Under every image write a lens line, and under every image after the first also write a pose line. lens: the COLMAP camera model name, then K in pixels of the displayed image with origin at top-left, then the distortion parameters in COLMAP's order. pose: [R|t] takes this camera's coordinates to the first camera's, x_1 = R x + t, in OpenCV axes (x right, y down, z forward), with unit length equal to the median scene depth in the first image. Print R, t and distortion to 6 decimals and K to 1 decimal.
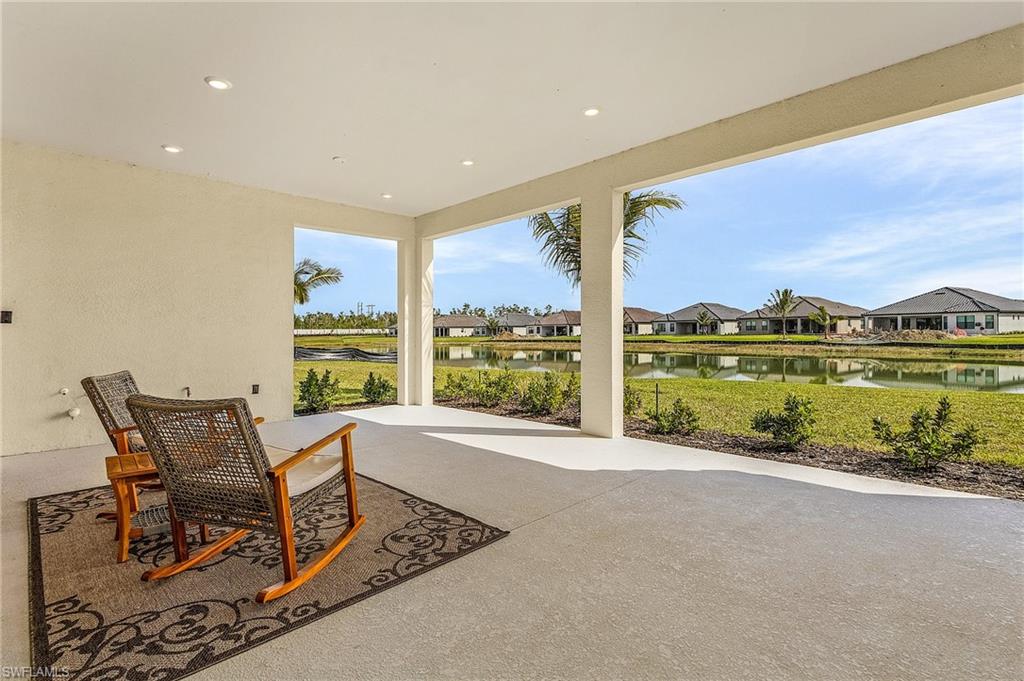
lens RADIAL K [[497.9, 0, 512.0], [0, 497.9, 340.5], [0, 0, 1]] dist [0.000276, 0.000870]
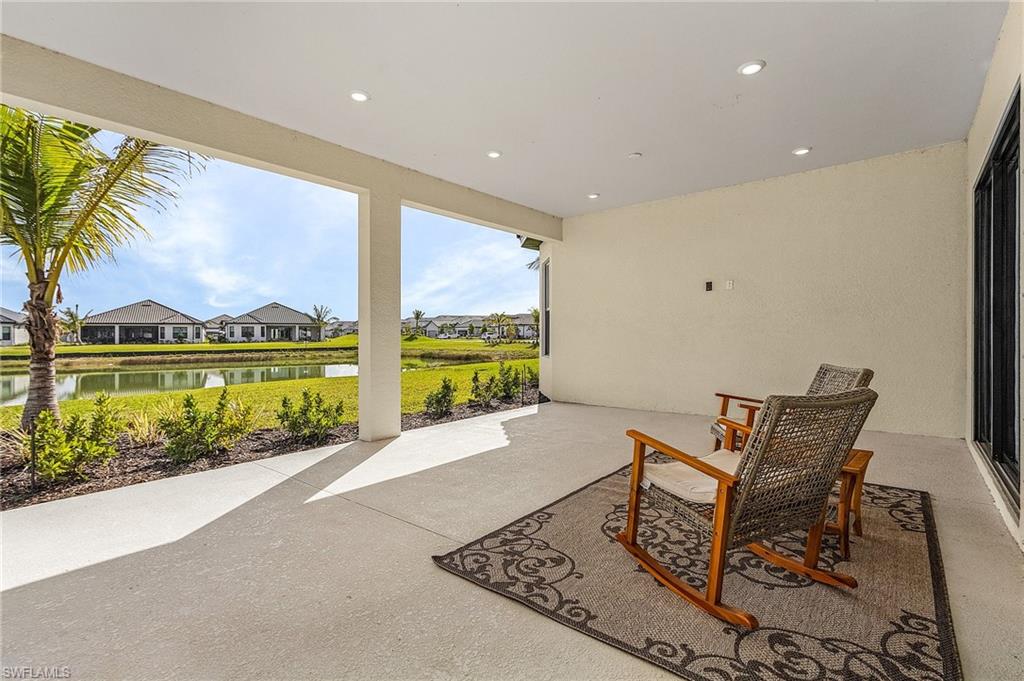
lens RADIAL K [[468.1, 0, 512.0], [0, 468.1, 340.5], [0, 0, 1]] dist [-0.000367, -0.000323]
pose [[-0.101991, -0.000947, 0.994785, -1.204989], [0.025792, 0.999661, 0.003596, -0.002203], [-0.994451, 0.026024, -0.101932, 1.290635]]
